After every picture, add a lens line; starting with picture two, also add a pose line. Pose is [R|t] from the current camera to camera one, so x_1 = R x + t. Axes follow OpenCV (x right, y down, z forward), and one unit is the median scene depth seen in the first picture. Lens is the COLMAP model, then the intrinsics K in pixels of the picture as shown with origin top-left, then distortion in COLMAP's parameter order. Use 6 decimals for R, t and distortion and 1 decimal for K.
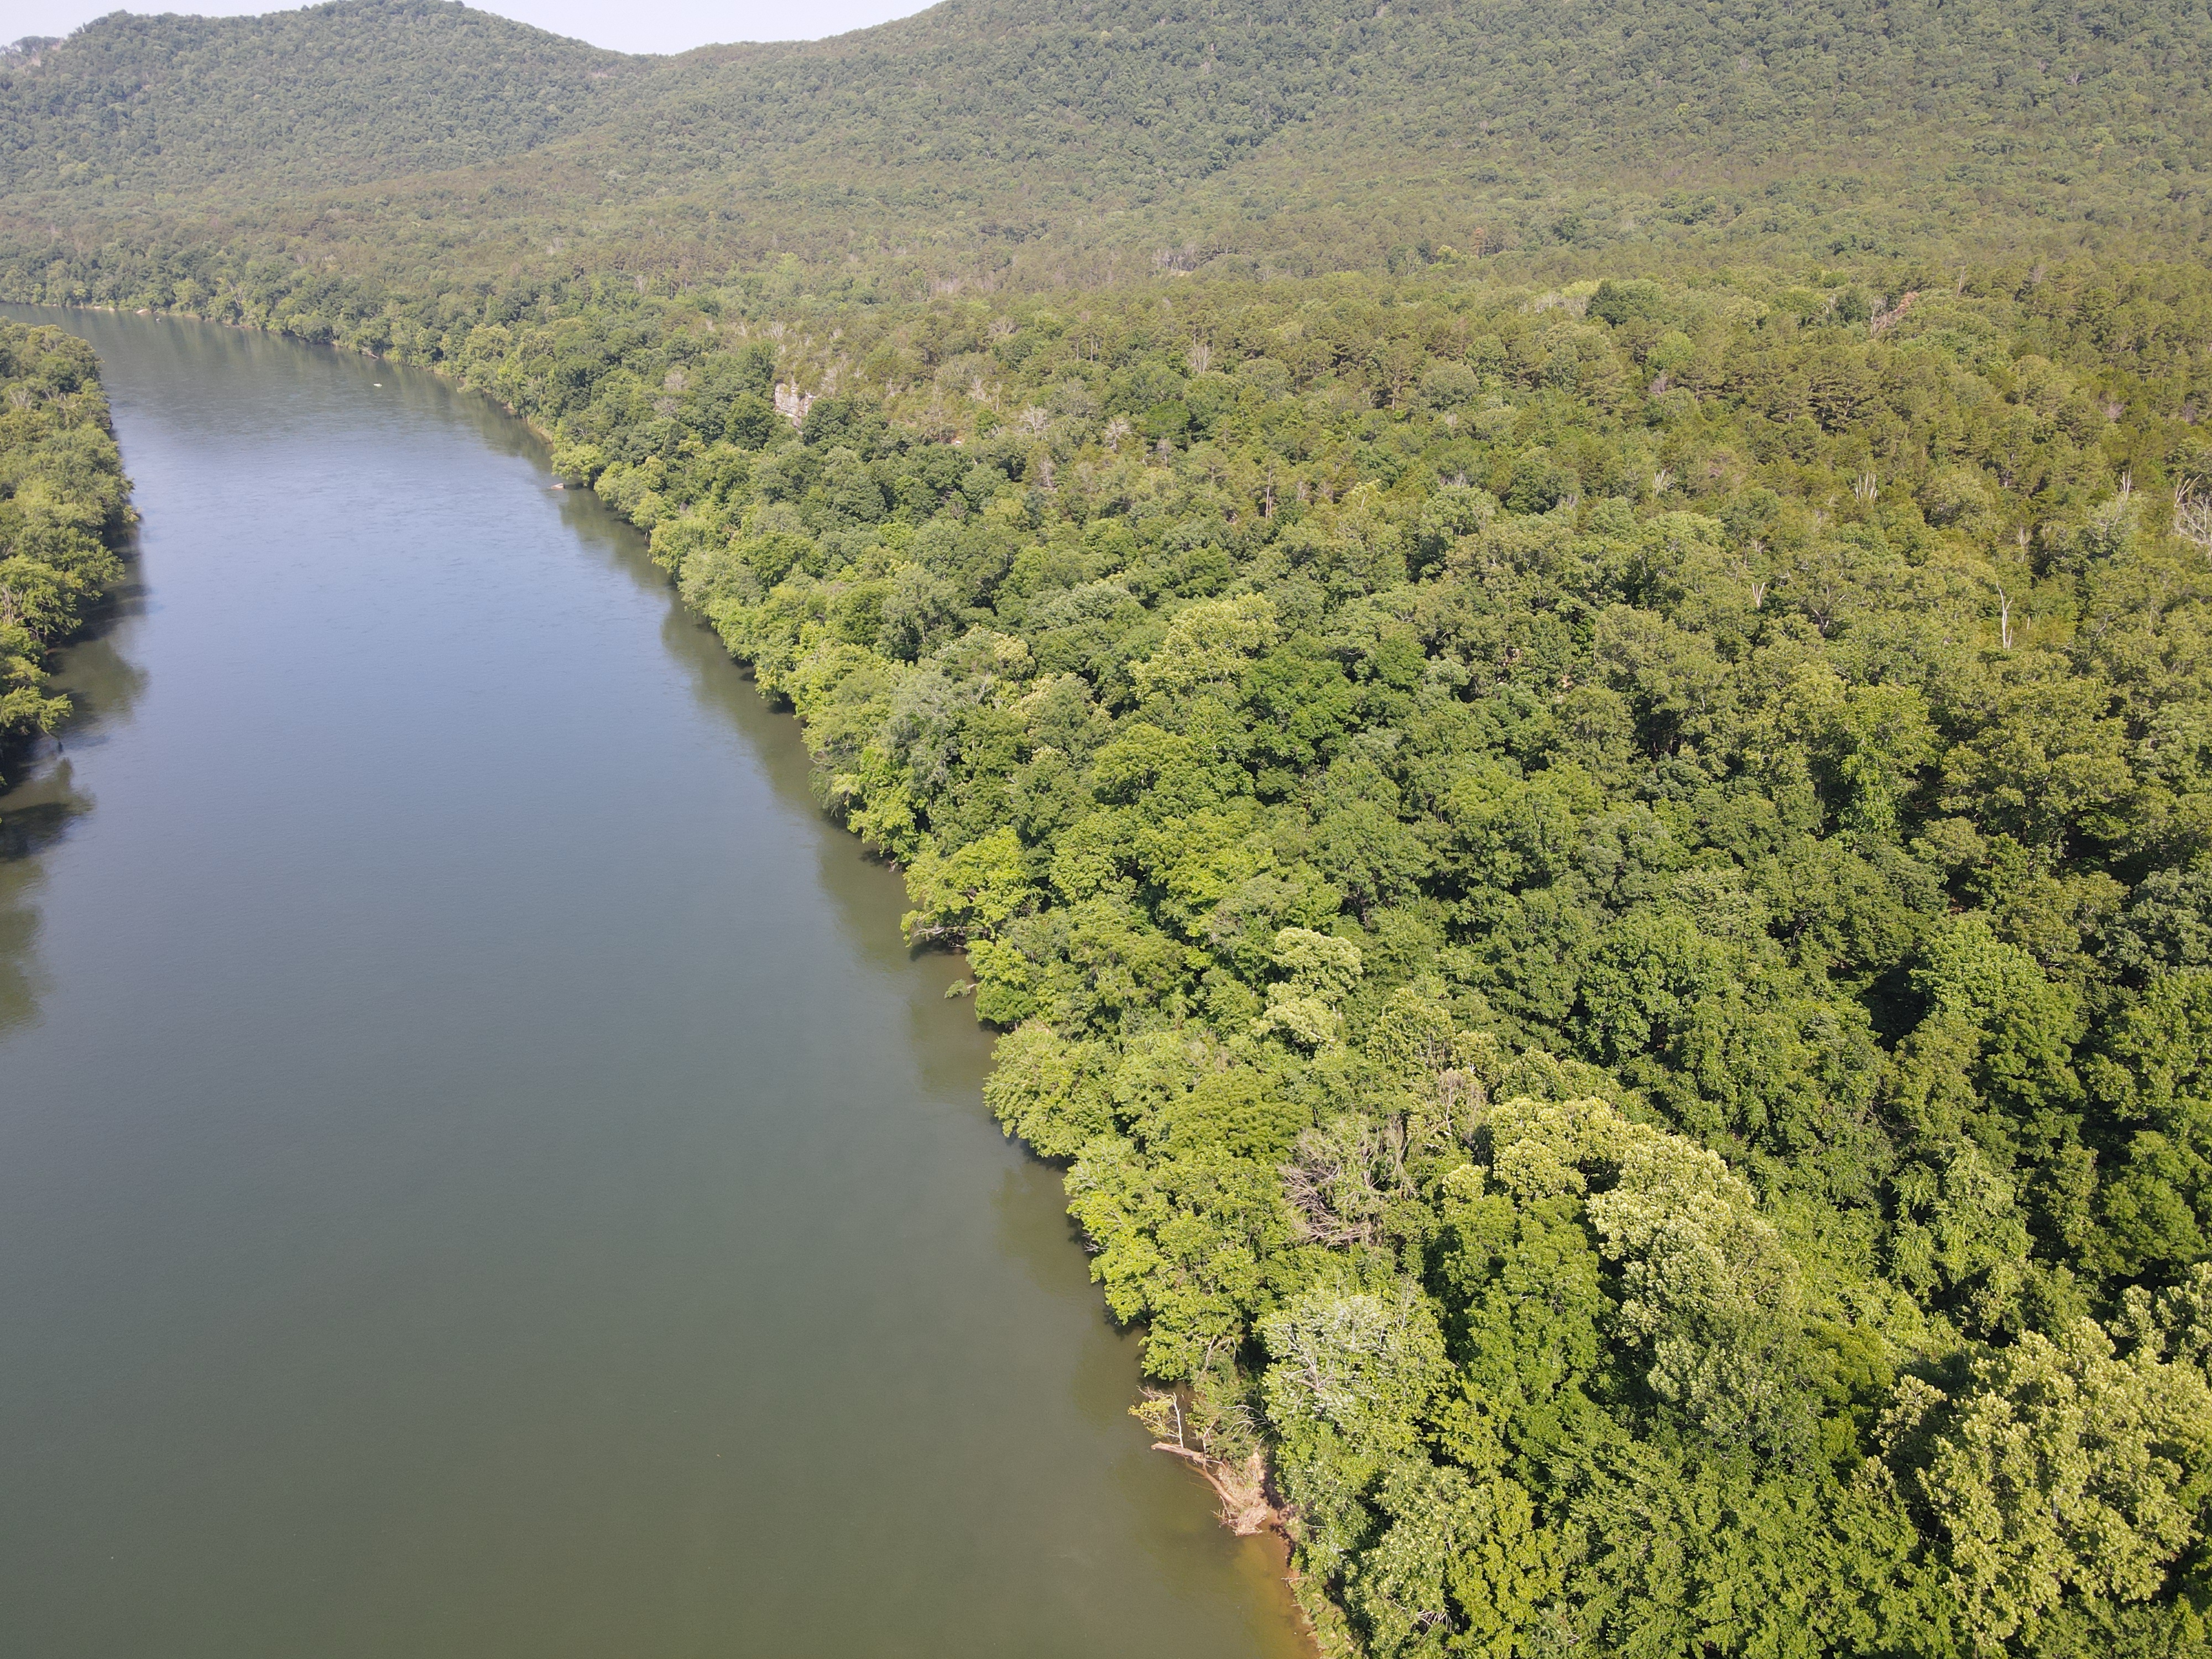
lens RADIAL K [[1613.1, 0, 1115.5], [0, 1613.1, 831.8], [0, 0, 1]] dist [0.013756, 0.003256]
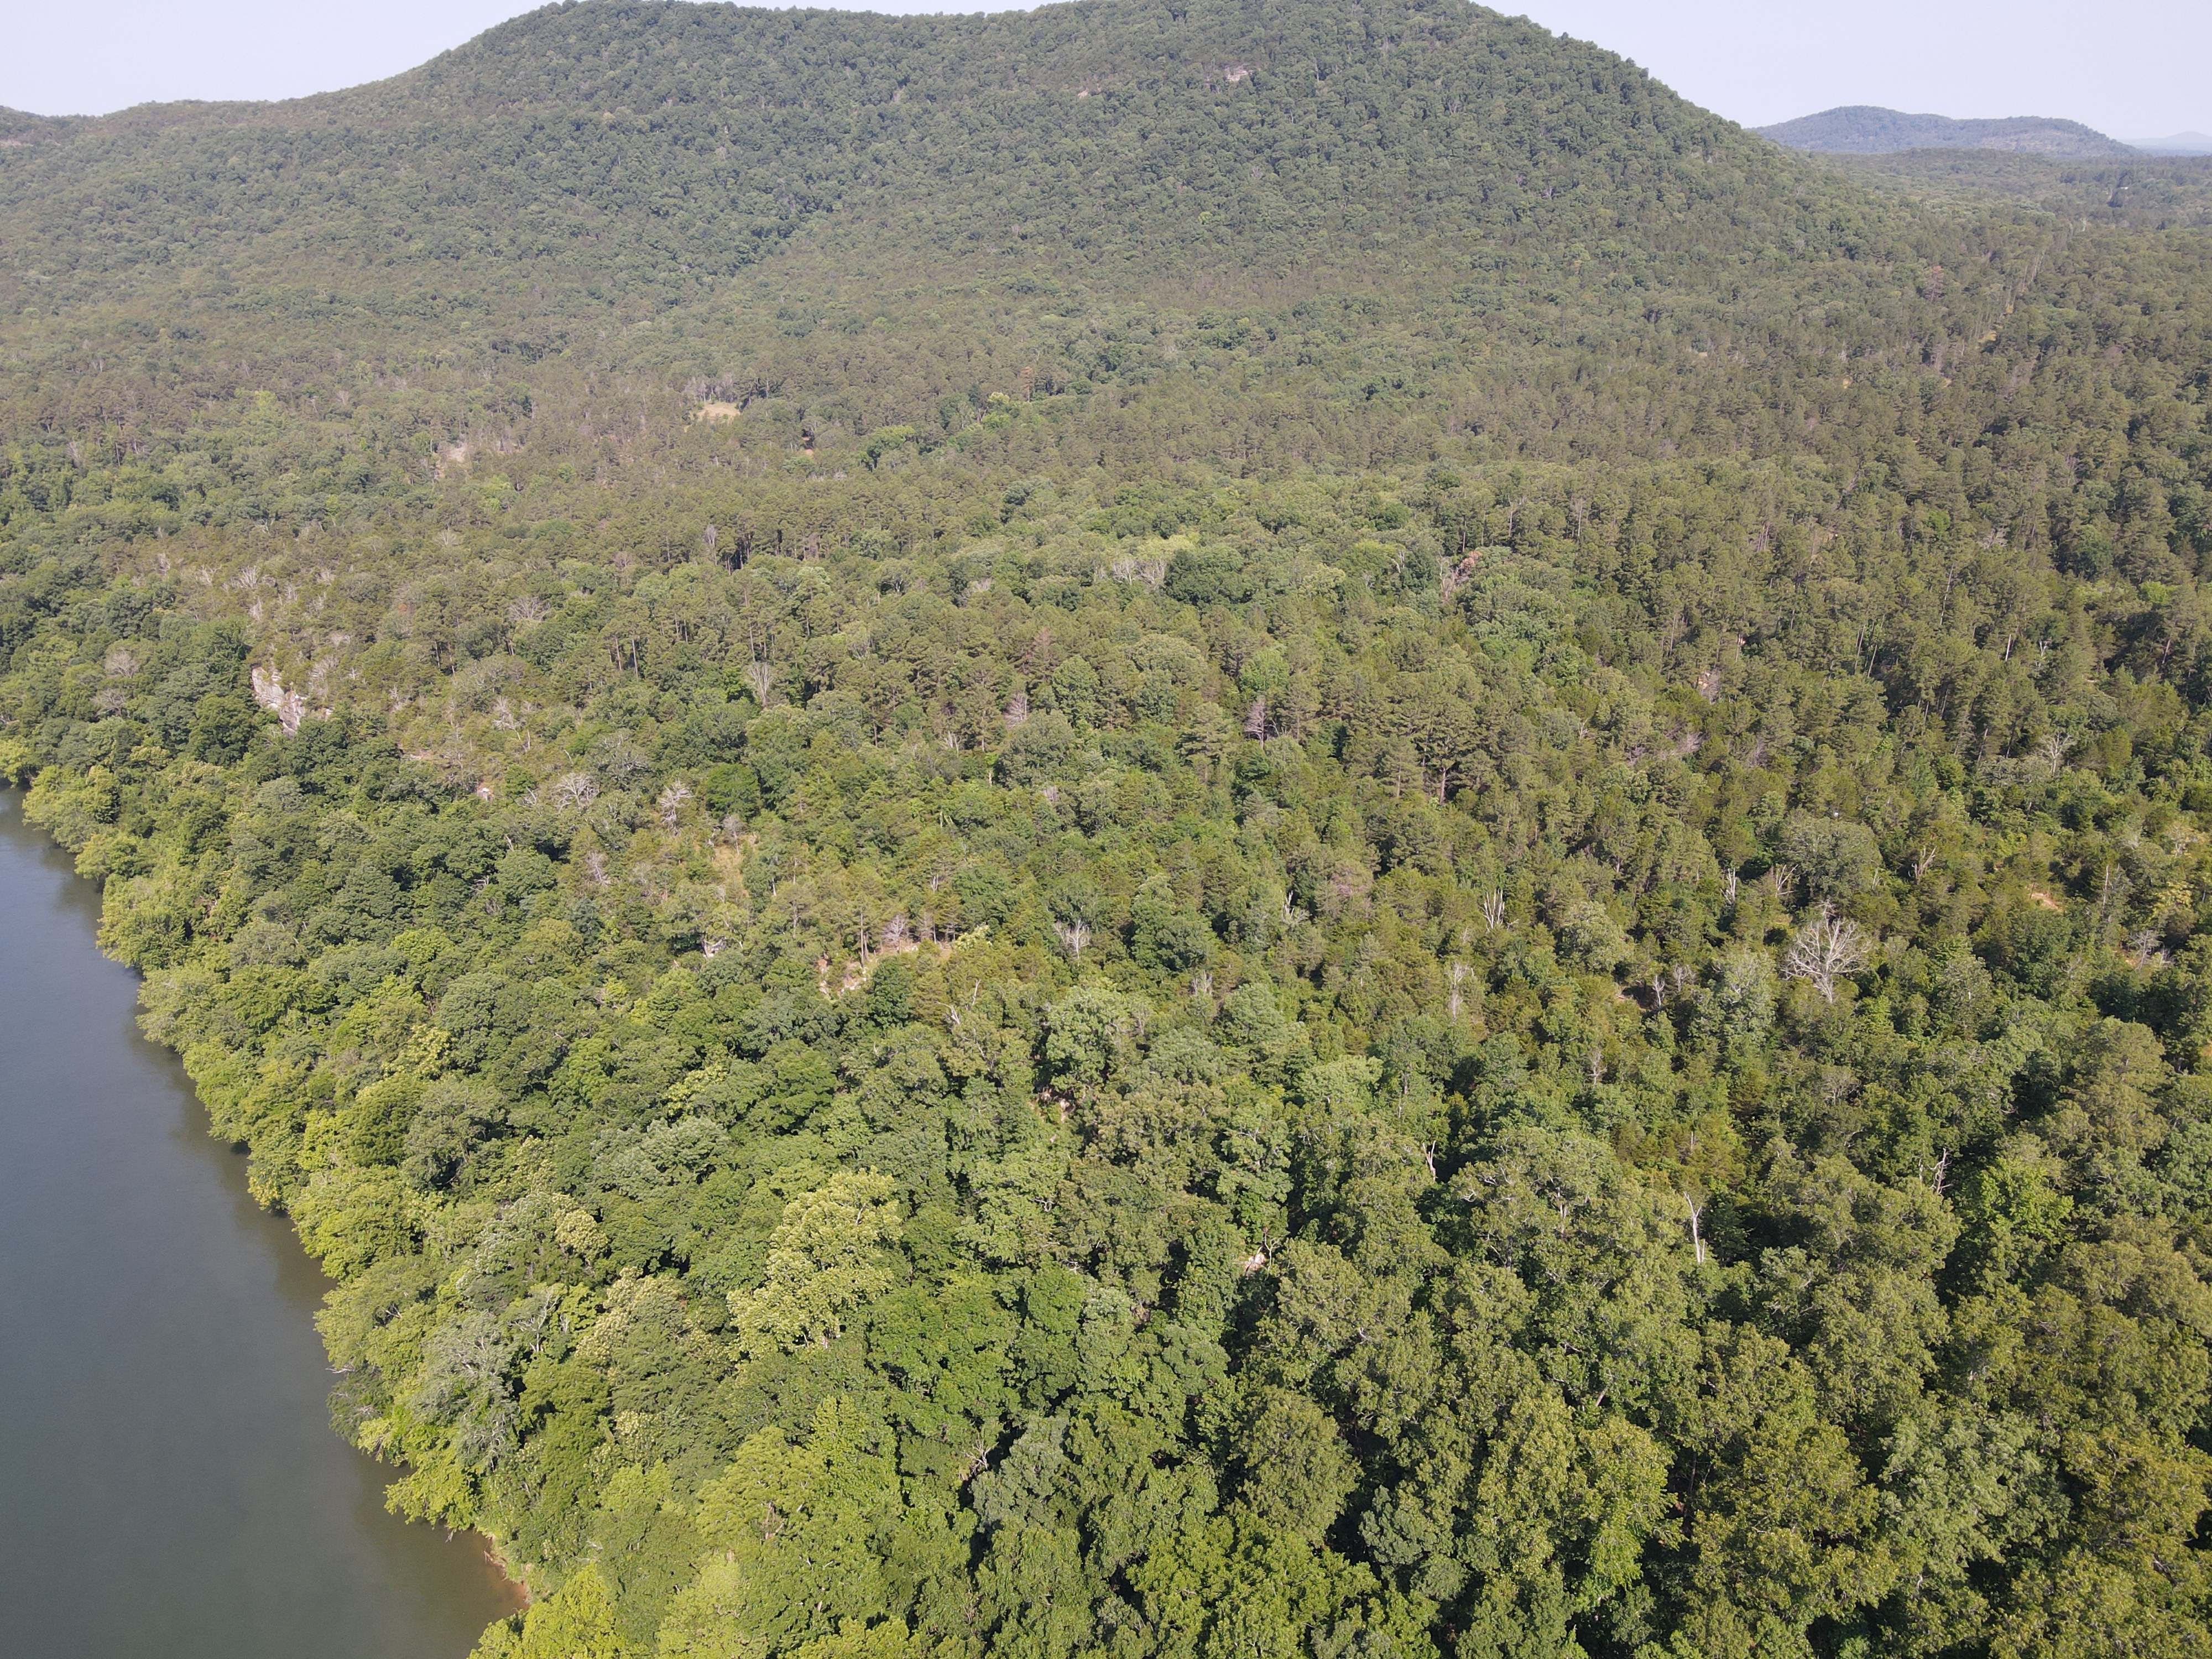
lens RADIAL K [[1605.0, 0, 1108.4], [0, 1605.0, 840.8], [0, 0, 1]] dist [-0.005968, 0.028487]
pose [[0.964655, -0.106865, 0.240876, 0.021620], [0.105902, 0.994232, 0.016977, -0.297771], [-0.241301, 0.009132, 0.970407, 0.140946]]
